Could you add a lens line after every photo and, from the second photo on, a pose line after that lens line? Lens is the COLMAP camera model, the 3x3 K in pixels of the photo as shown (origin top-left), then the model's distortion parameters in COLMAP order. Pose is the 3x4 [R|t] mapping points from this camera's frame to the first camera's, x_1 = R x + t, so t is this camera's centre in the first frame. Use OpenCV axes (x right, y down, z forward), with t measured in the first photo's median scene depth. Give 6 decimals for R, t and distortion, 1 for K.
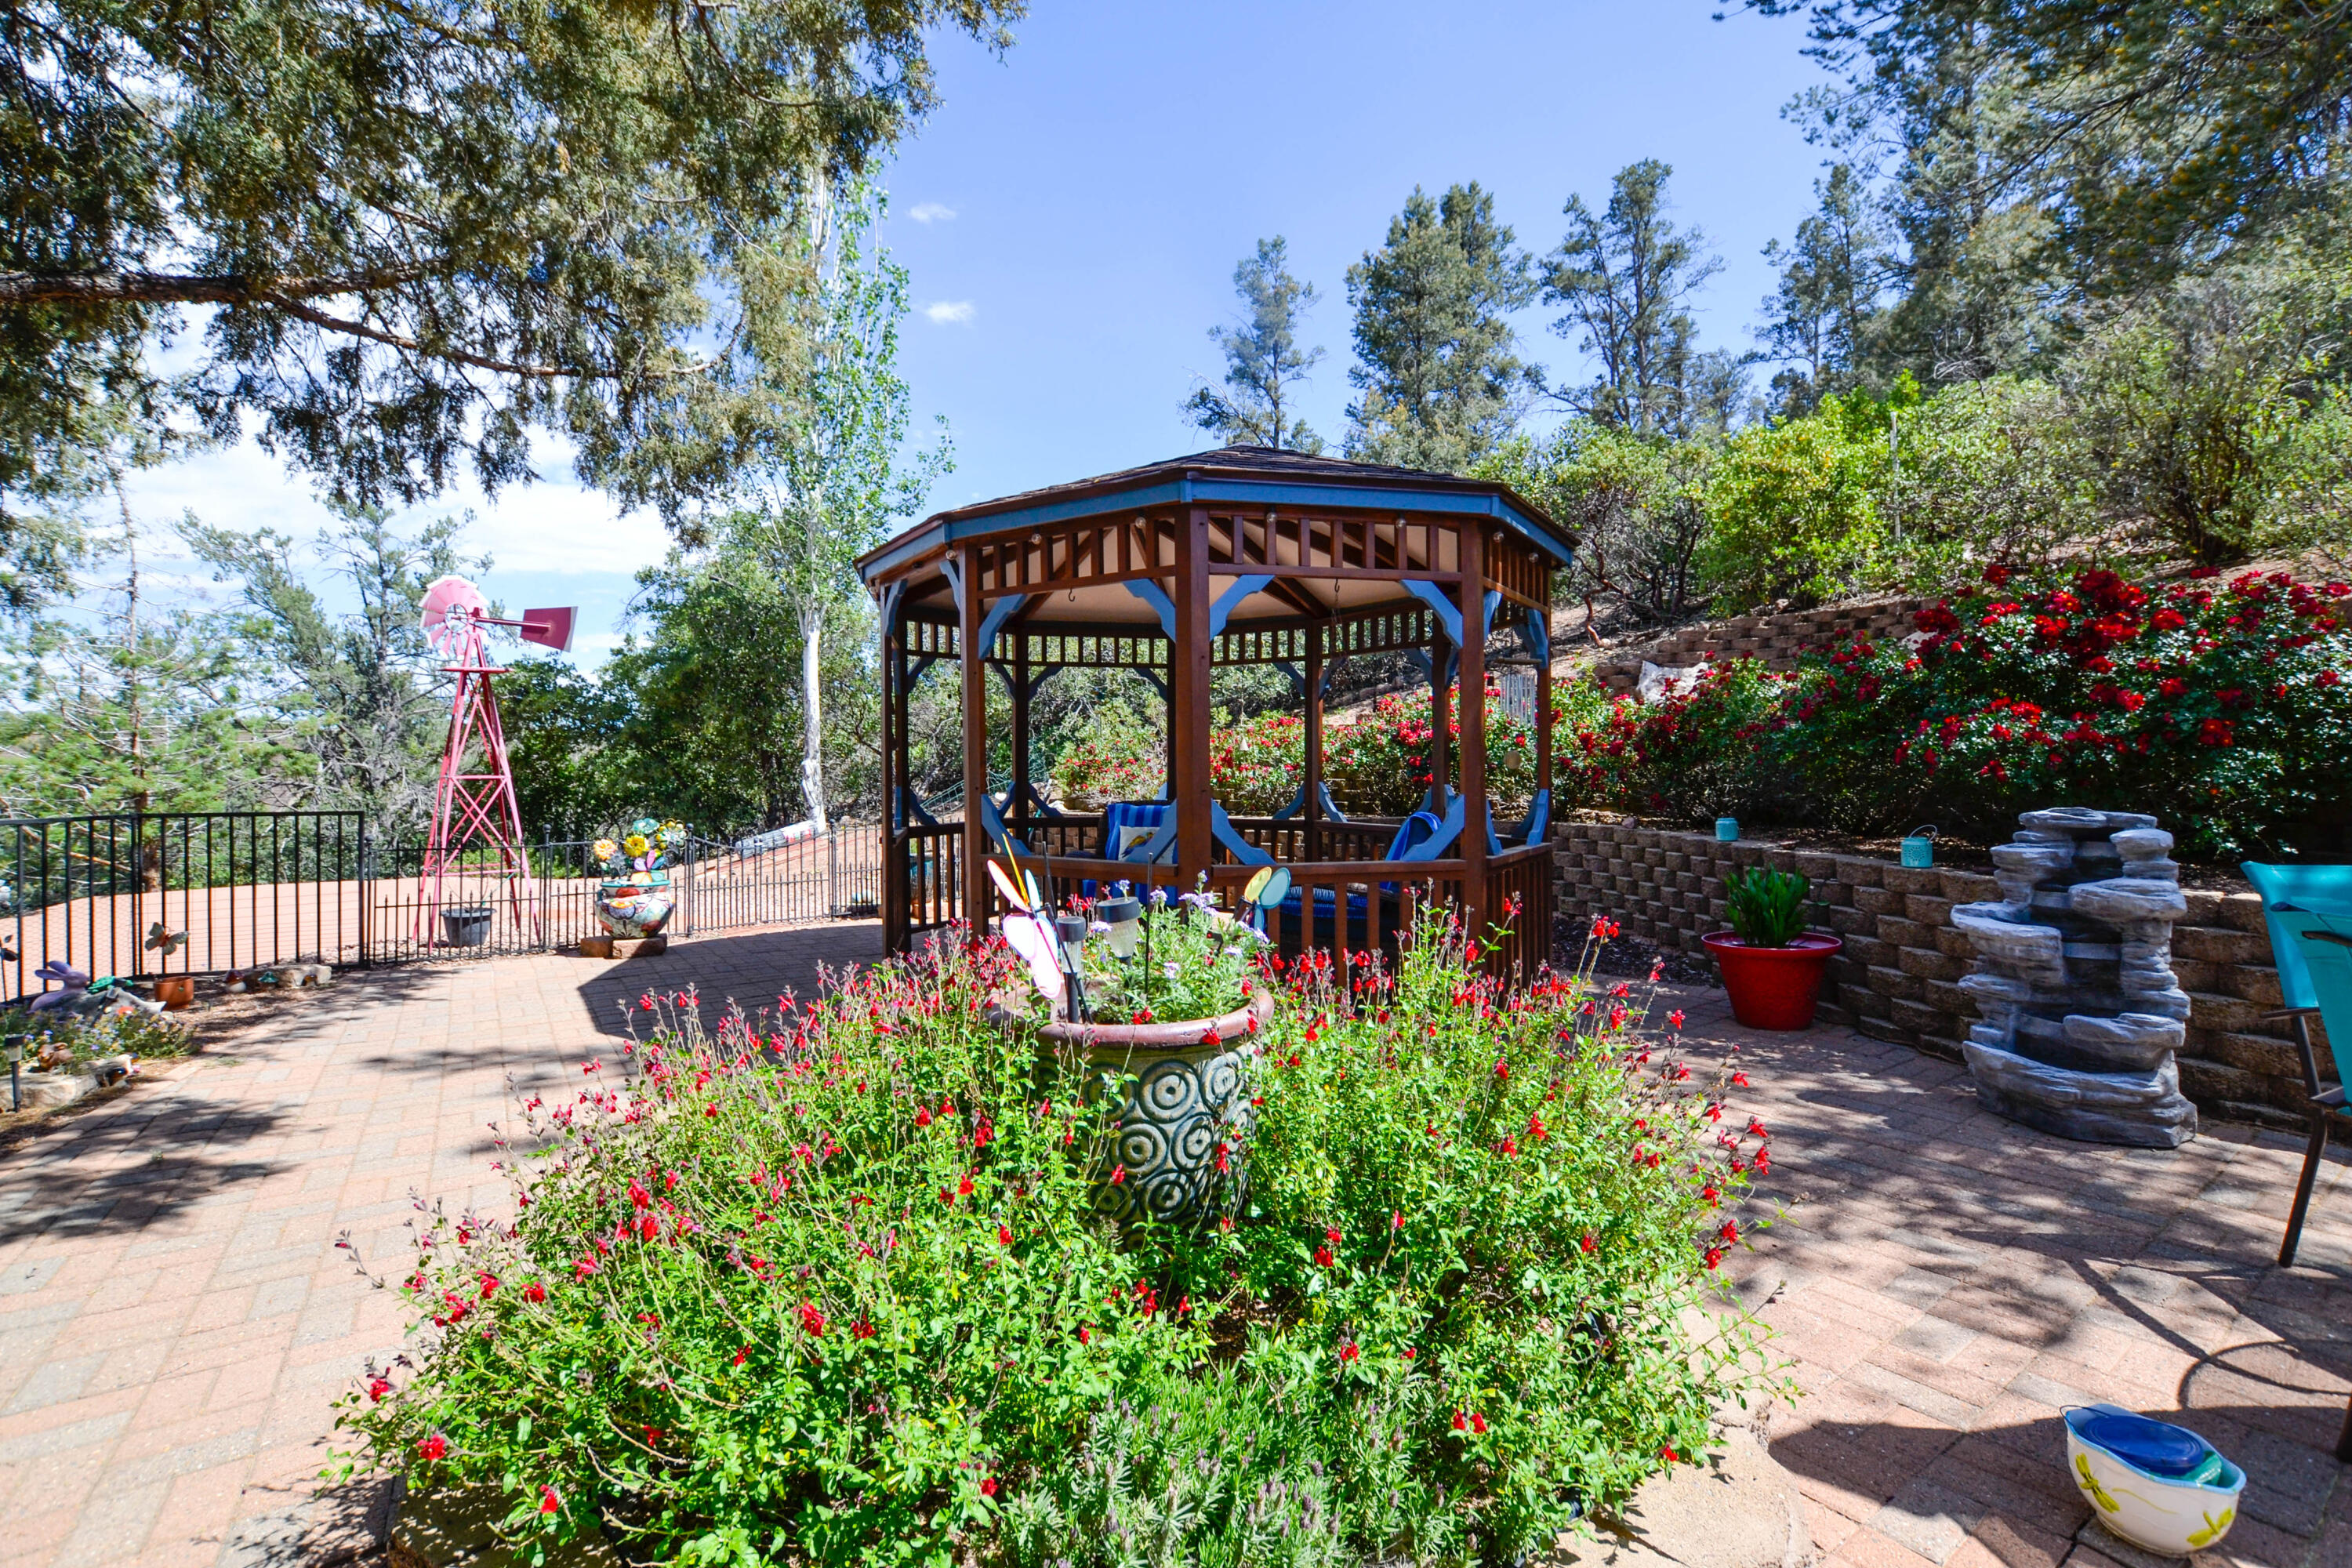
lens RADIAL K [[1053.0, 0, 1184.5], [0, 1053.0, 756.2], [0, 0, 1]] dist [-0.030595, 0.004009]
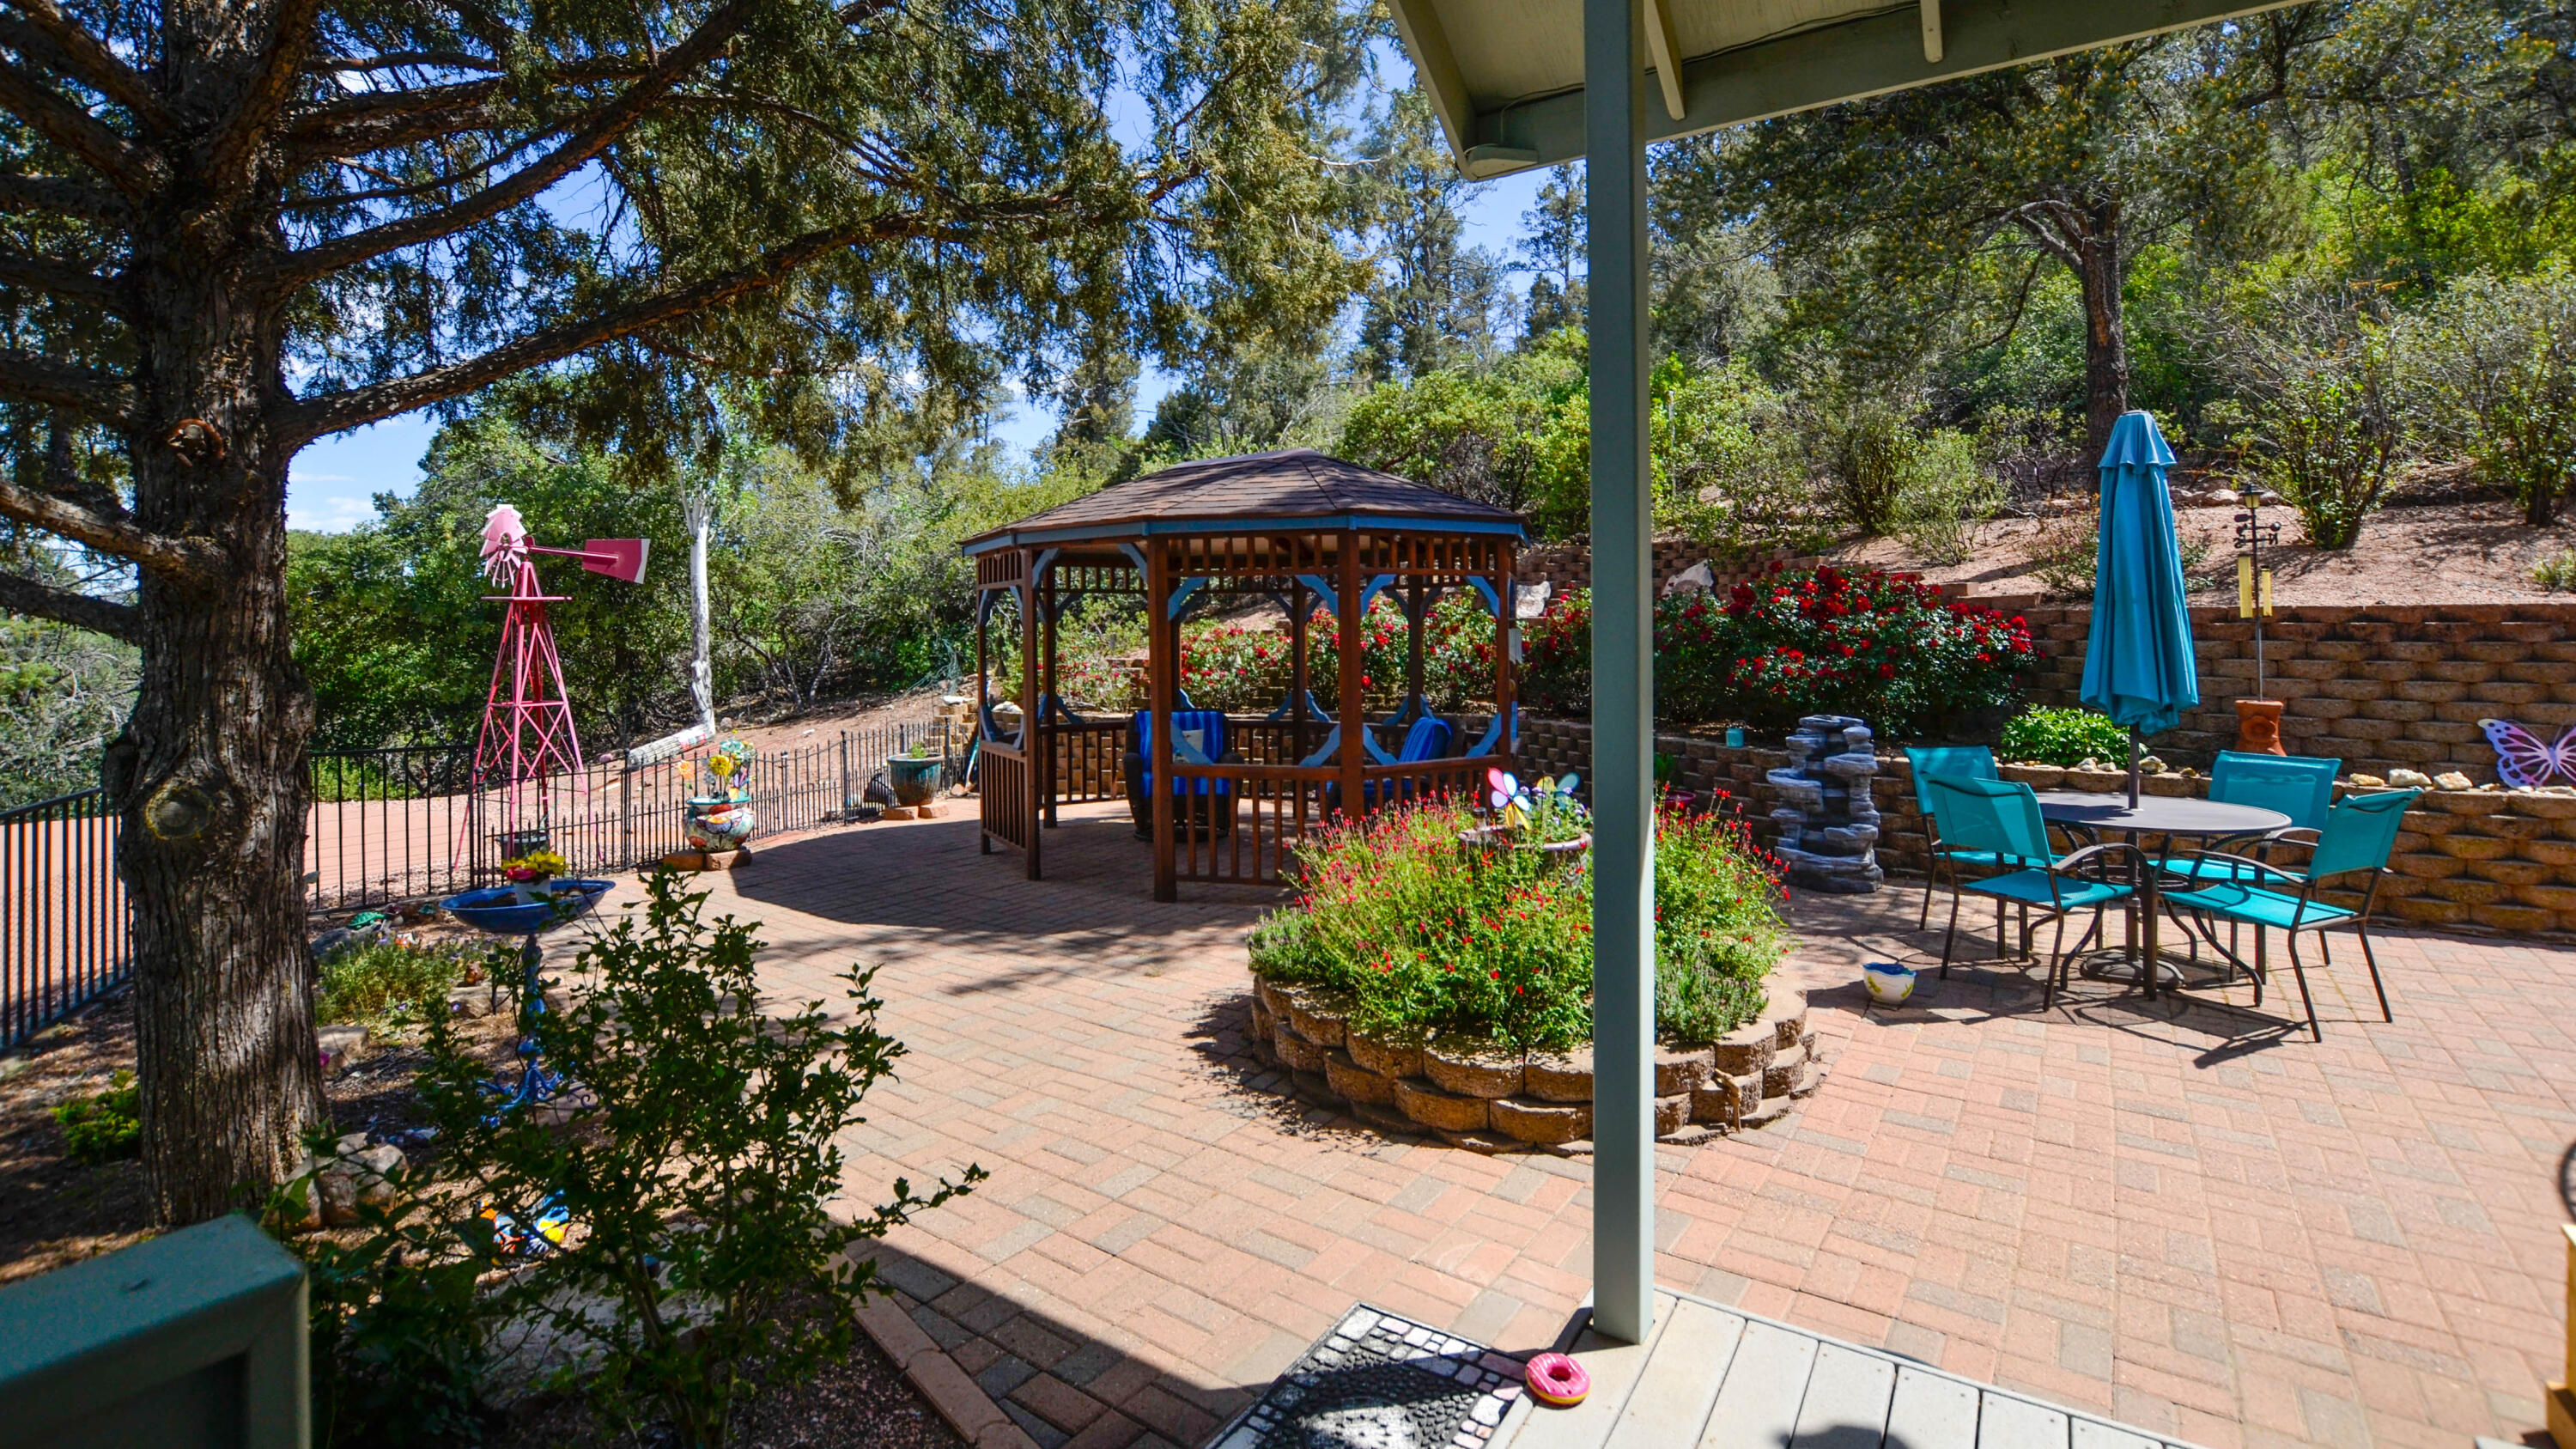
lens RADIAL K [[1155.4, 0, 1295.2], [0, 1155.4, 608.5], [0, 0, 1]] dist [-0.030594, 0.003365]
pose [[0.943928, 0.000006, 0.330152, -0.366379], [0.003148, 0.999954, -0.009021, -0.064737], [-0.330137, 0.009554, 0.943885, -0.322798]]
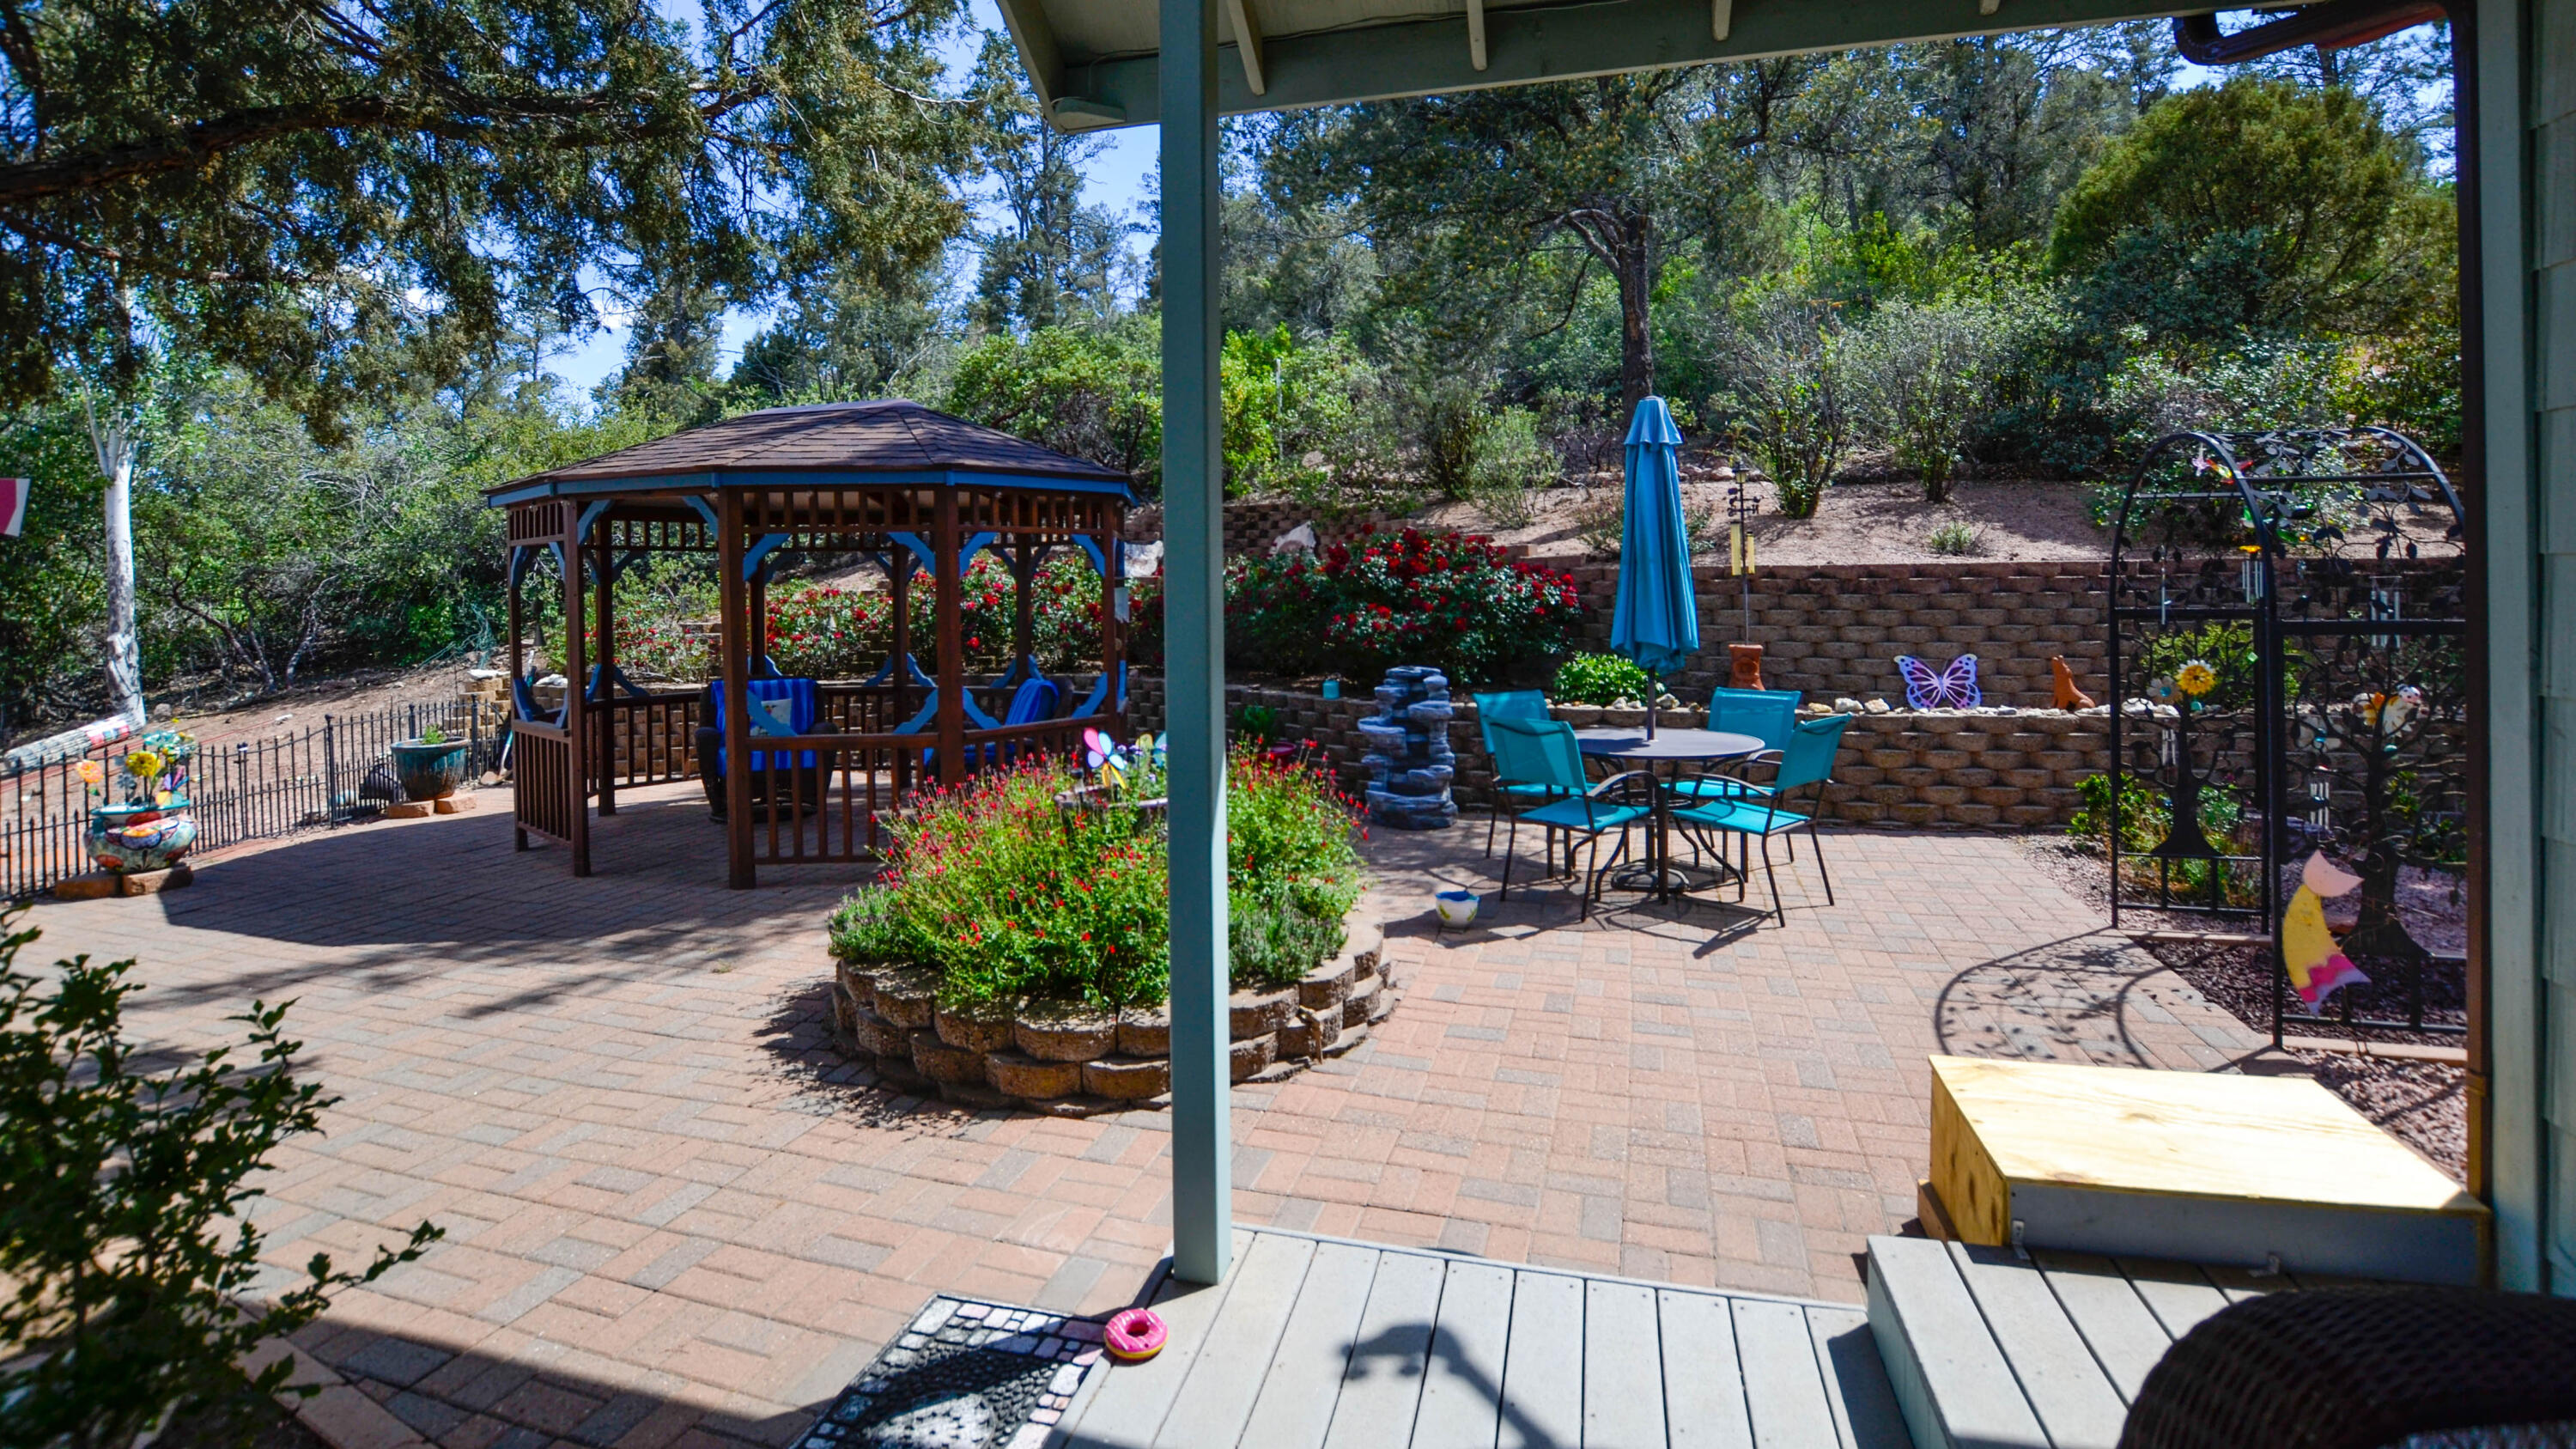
lens RADIAL K [[1155.4, 0, 1294.6], [0, 1155.4, 572.5], [0, 0, 1]] dist [-0.030594, 0.003365]
pose [[0.789876, -0.002682, 0.613260, -0.352174], [0.006088, 0.999975, -0.003469, -0.064423], [-0.613236, 0.006474, 0.789873, -0.325977]]
